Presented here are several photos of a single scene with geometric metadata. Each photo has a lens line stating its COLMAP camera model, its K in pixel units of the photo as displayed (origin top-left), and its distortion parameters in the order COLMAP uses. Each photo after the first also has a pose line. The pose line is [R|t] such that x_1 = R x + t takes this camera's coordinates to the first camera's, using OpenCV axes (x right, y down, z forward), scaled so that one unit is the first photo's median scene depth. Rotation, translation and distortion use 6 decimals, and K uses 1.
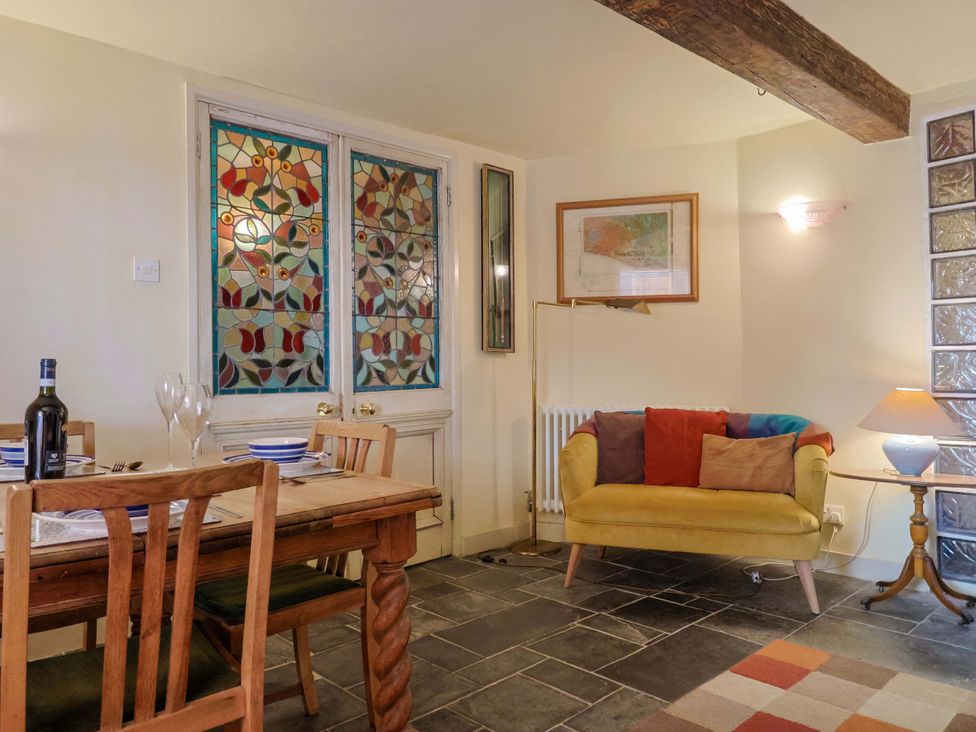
lens RADIAL K [[706.0, 0, 488.0], [0, 706.0, 366.0], [0, 0, 1]] dist [-0.006801, -0.003788]
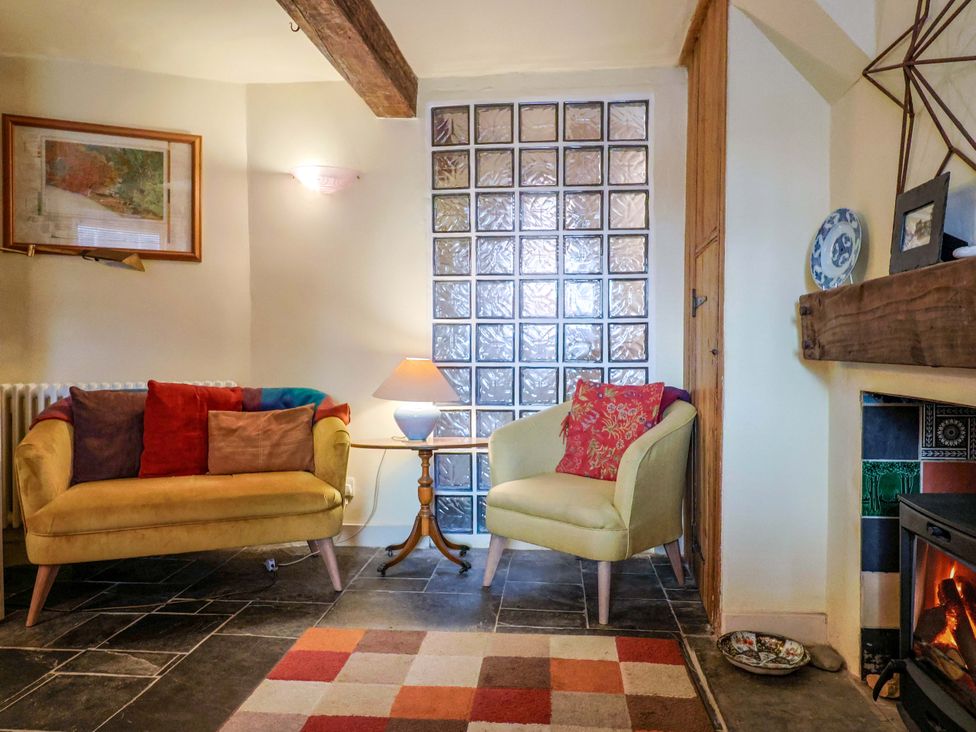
lens RADIAL K [[721.2, 0, 493.9], [0, 721.2, 360.5], [0, 0, 1]] dist [0.000841, -0.008556]
pose [[0.745039, -0.003091, 0.667014, -0.033282], [-0.009219, 0.999846, 0.014931, 0.017799], [-0.666958, -0.017273, 0.744895, 0.119894]]
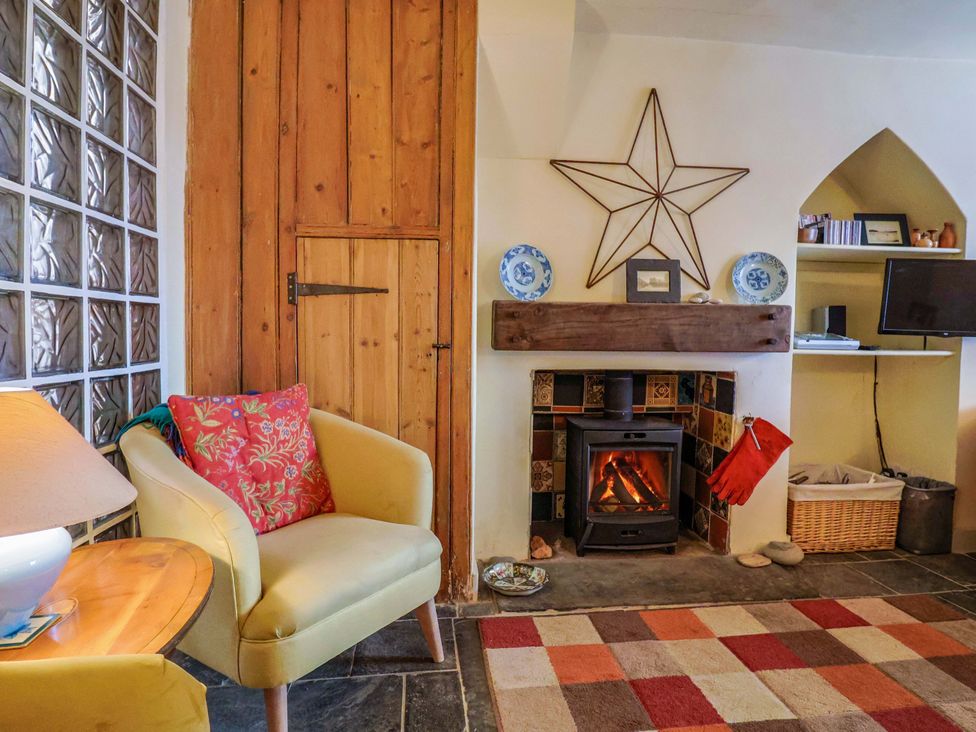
lens RADIAL K [[590.7, 0, 486.6], [0, 590.7, 357.2], [0, 0, 1]] dist [-0.000989, -0.001002]
pose [[-0.811037, -0.025852, 0.584423, 0.228516], [-0.005089, 0.999297, 0.037142, 0.005241], [-0.584972, 0.027150, -0.810599, 1.067164]]
